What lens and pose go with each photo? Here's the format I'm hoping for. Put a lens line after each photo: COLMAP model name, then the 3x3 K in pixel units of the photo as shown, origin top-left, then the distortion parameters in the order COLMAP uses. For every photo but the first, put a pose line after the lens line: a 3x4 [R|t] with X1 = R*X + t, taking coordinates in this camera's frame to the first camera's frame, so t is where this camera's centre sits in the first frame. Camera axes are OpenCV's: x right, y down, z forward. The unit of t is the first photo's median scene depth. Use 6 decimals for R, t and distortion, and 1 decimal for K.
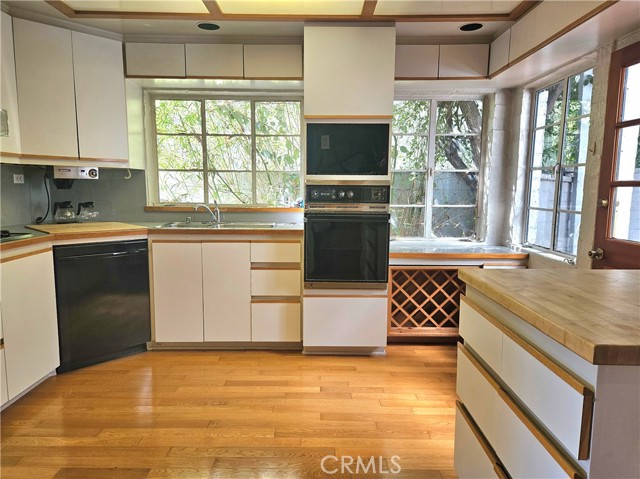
lens RADIAL K [[436.9, 0, 318.0], [0, 436.9, 242.5], [0, 0, 1]] dist [0.060121, -0.034034]
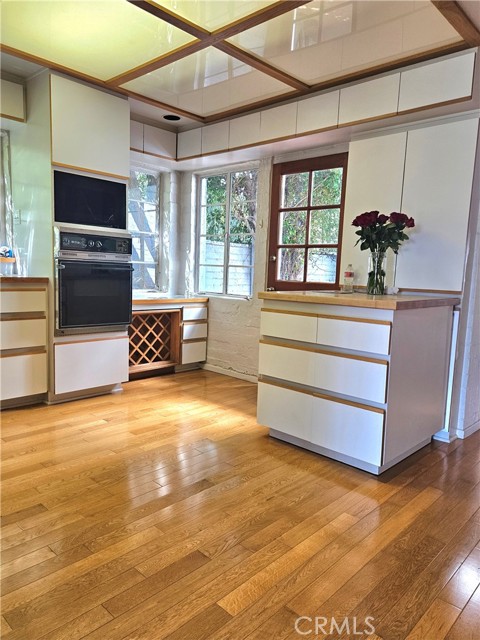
lens RADIAL K [[445.3, 0, 240.0], [0, 445.3, 320.0], [0, 0, 1]] dist [0.042638, -0.004055]
pose [[0.689288, -0.061718, 0.721853, -0.480471], [0.055901, 0.997925, 0.031943, 0.059058], [-0.722327, 0.018334, 0.691308, -0.013738]]
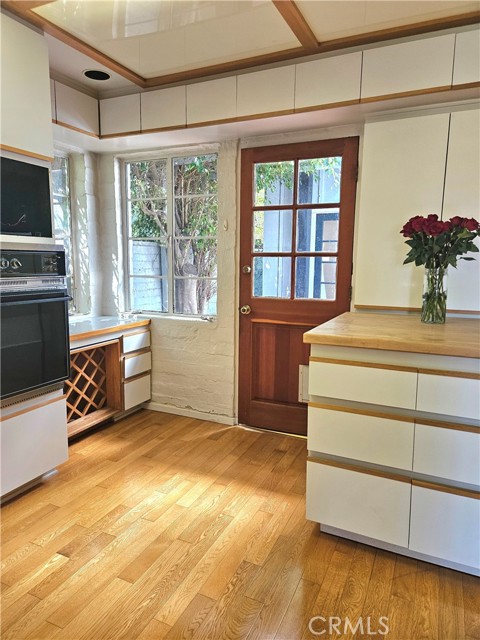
lens RADIAL K [[427.0, 0, 234.5], [0, 427.0, 317.1], [0, 0, 1]] dist [0.057755, -0.031254]
pose [[0.437868, -0.121021, 0.890857, -0.372678], [0.105259, 0.990985, 0.082887, -0.046449], [-0.892856, 0.057477, 0.446659, 0.390048]]
